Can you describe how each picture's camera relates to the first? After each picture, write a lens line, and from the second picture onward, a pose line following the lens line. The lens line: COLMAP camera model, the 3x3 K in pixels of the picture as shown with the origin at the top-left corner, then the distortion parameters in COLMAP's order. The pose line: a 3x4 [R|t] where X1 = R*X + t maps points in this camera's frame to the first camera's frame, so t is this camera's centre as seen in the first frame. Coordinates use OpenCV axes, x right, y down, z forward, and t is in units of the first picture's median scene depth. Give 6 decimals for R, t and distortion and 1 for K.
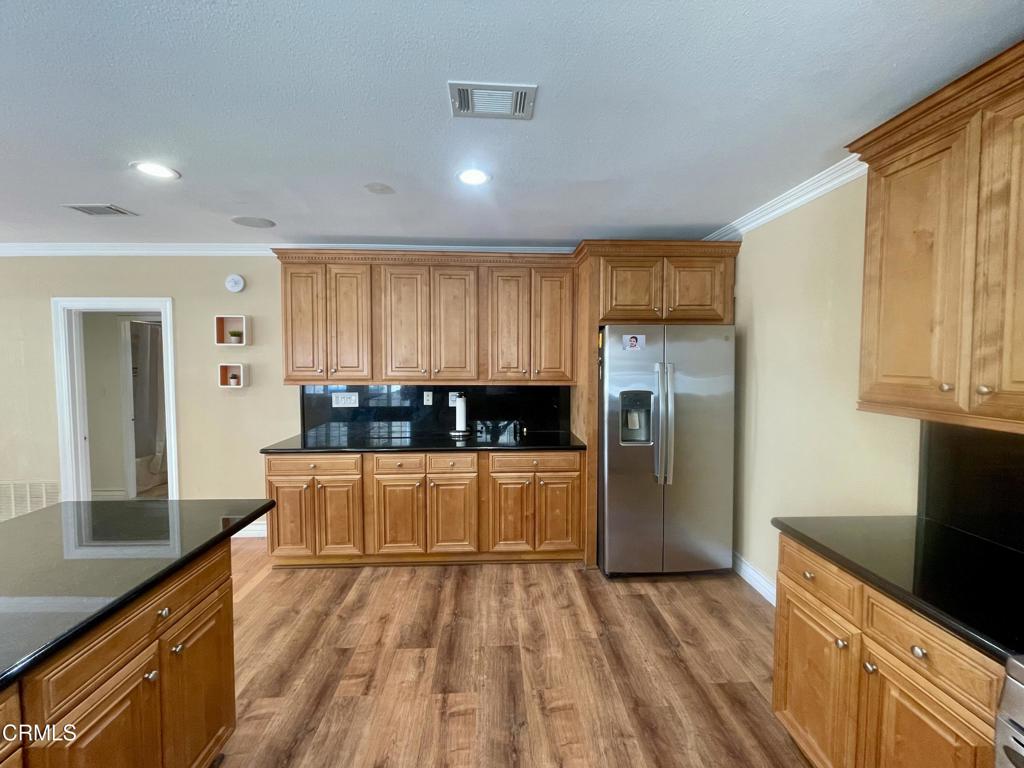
lens RADIAL K [[415.2, 0, 513.1], [0, 415.2, 377.2], [0, 0, 1]] dist [-0.000629, 0.000989]
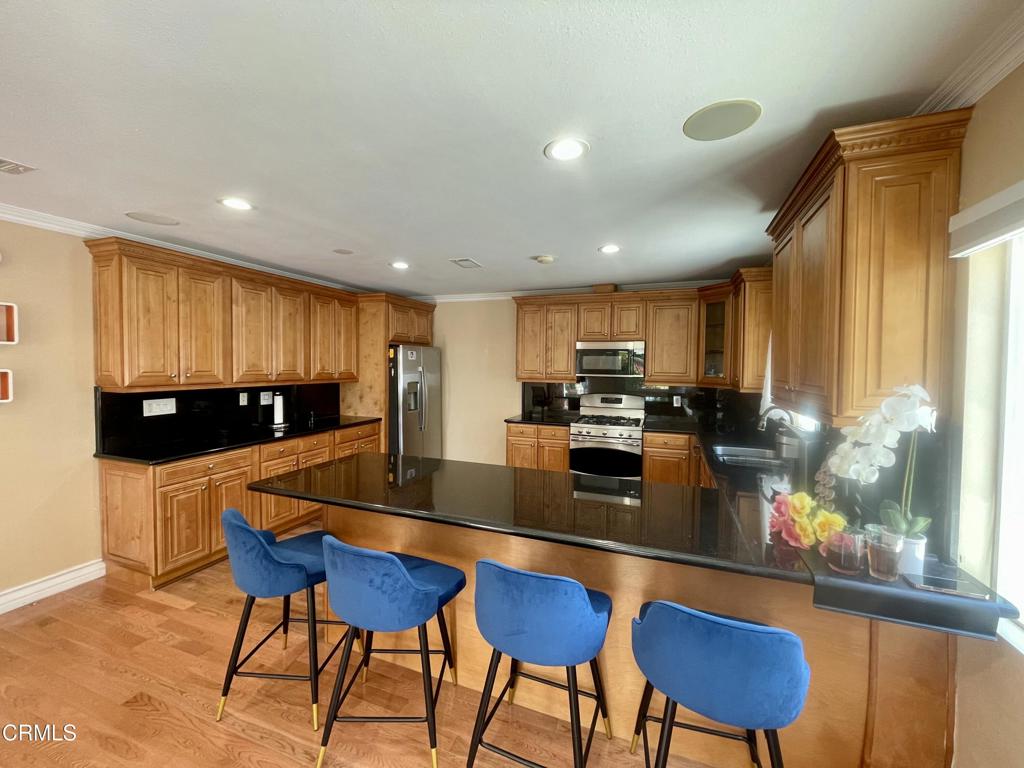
lens RADIAL K [[415.2, 0, 511.8], [0, 415.2, 379.0], [0, 0, 1]] dist [-0.000629, 0.000989]
pose [[0.393235, -0.032489, 0.918864, -1.285690], [0.025041, 0.999383, 0.024620, -0.015688], [-0.919097, 0.013328, 0.393806, -0.124694]]
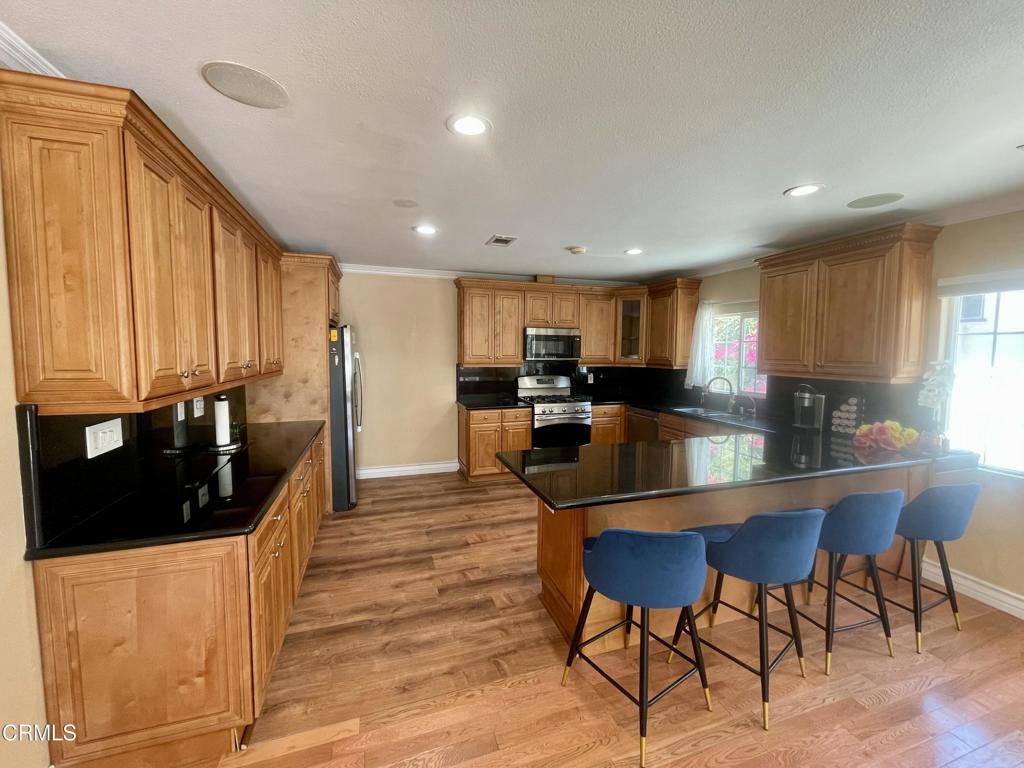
lens RADIAL K [[415.2, 0, 512.3], [0, 415.2, 378.7], [0, 0, 1]] dist [-0.000629, 0.000989]
pose [[-0.273731, -0.072900, 0.959040, -1.340676], [0.029563, 0.996015, 0.084149, -0.053522], [-0.961352, 0.051386, -0.270485, 0.920457]]
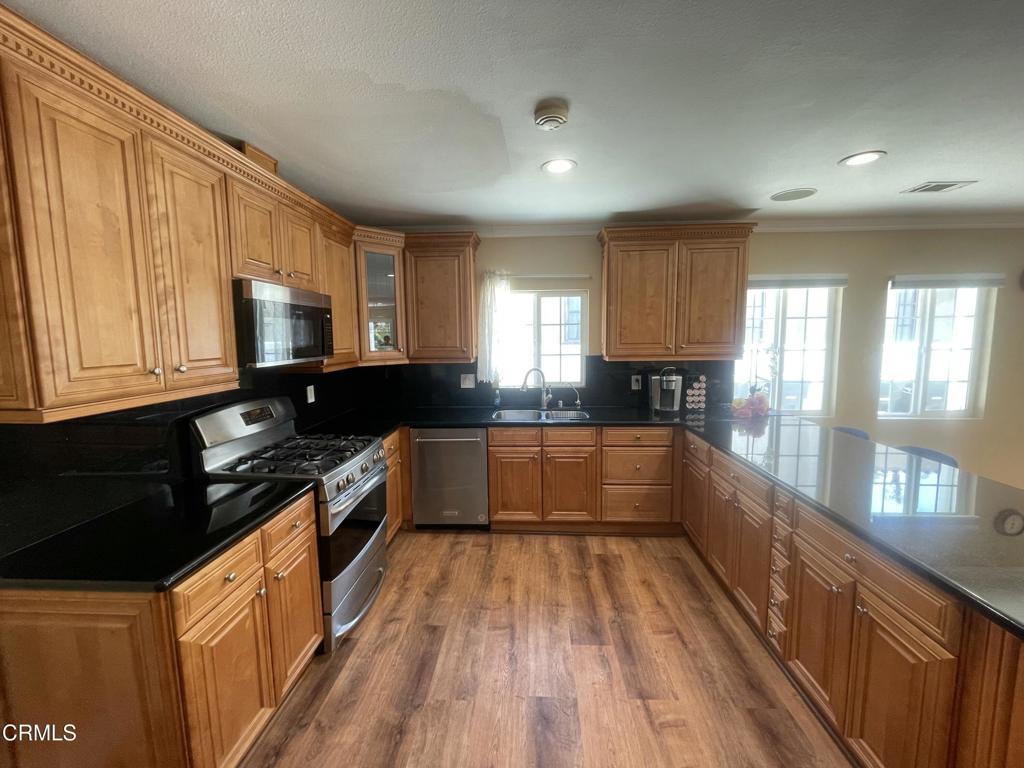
lens RADIAL K [[415.2, 0, 512.5], [0, 415.2, 378.4], [0, 0, 1]] dist [-0.000629, 0.000989]
pose [[-0.995884, 0.001171, 0.090626, -0.012657], [0.014336, 0.989365, 0.144746, -0.058085], [-0.089493, 0.145449, -0.985310, 1.002476]]
